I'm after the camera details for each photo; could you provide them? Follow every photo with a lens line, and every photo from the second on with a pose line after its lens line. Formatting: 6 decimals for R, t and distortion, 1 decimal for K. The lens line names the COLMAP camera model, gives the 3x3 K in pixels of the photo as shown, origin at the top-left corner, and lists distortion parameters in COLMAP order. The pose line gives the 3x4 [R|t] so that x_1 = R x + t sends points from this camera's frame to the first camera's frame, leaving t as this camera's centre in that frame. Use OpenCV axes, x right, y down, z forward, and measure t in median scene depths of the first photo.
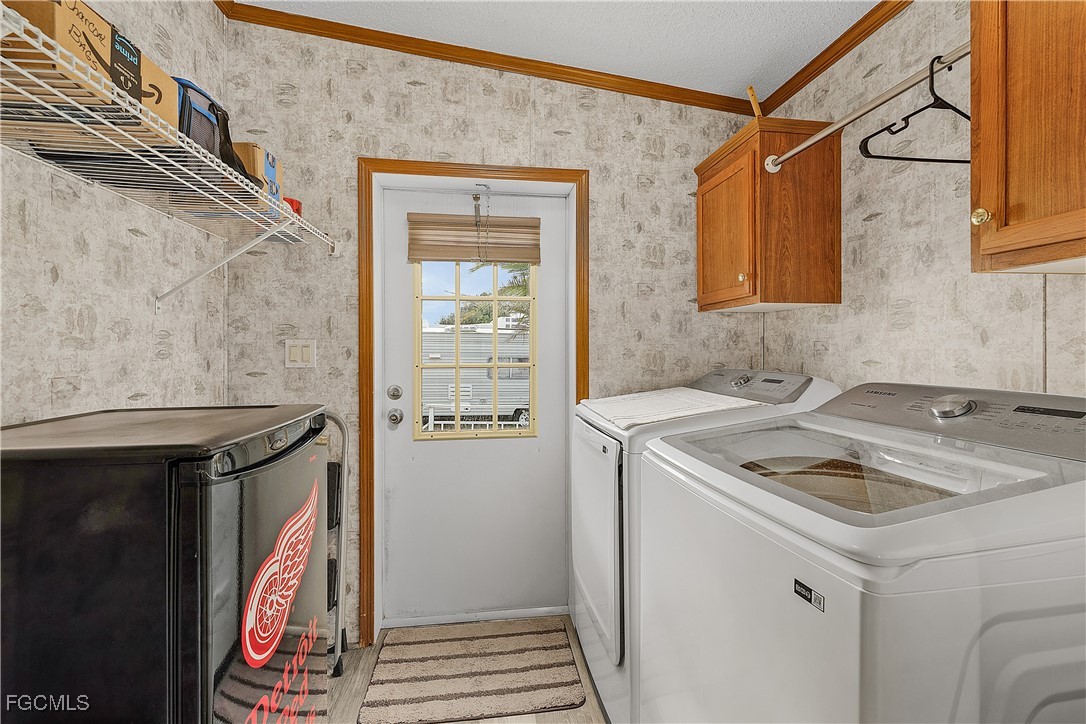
lens RADIAL K [[463.2, 0, 543.3], [0, 463.2, 330.5], [0, 0, 1]] dist [0.001399, 0.000114]
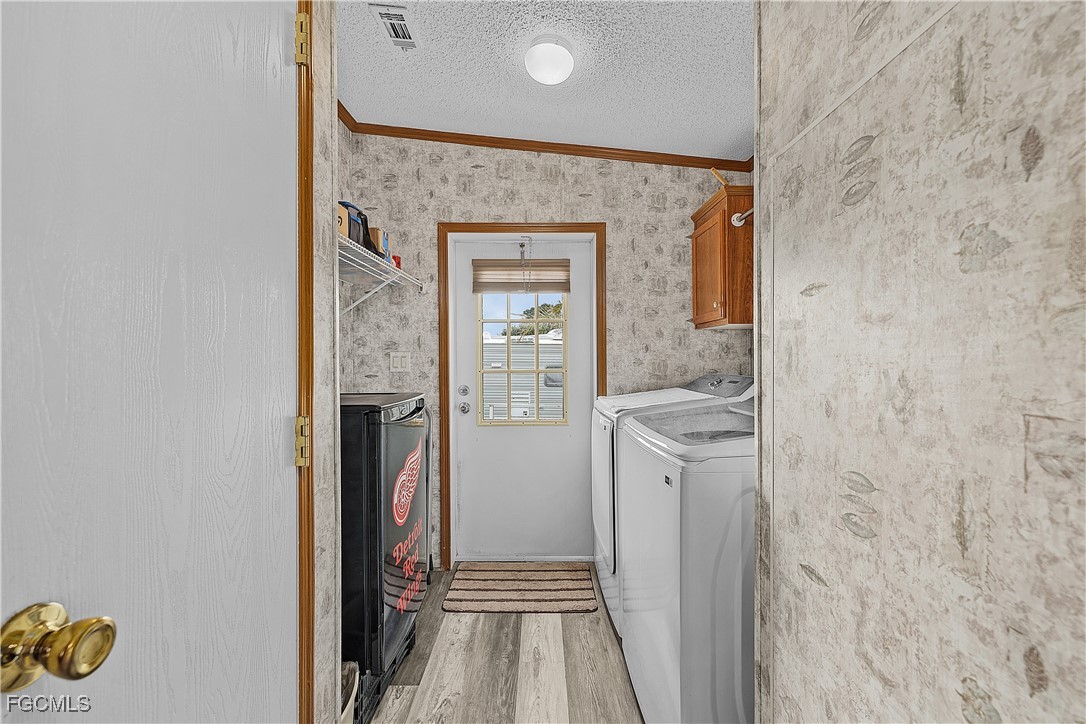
lens RADIAL K [[470.1, 0, 542.2], [0, 470.1, 338.1], [0, 0, 1]] dist [0.001166, 0.000155]
pose [[0.990695, -0.007051, -0.135918, 0.103496], [0.006568, 0.999970, -0.004003, -0.014735], [0.135942, 0.003073, 0.990712, -0.362691]]
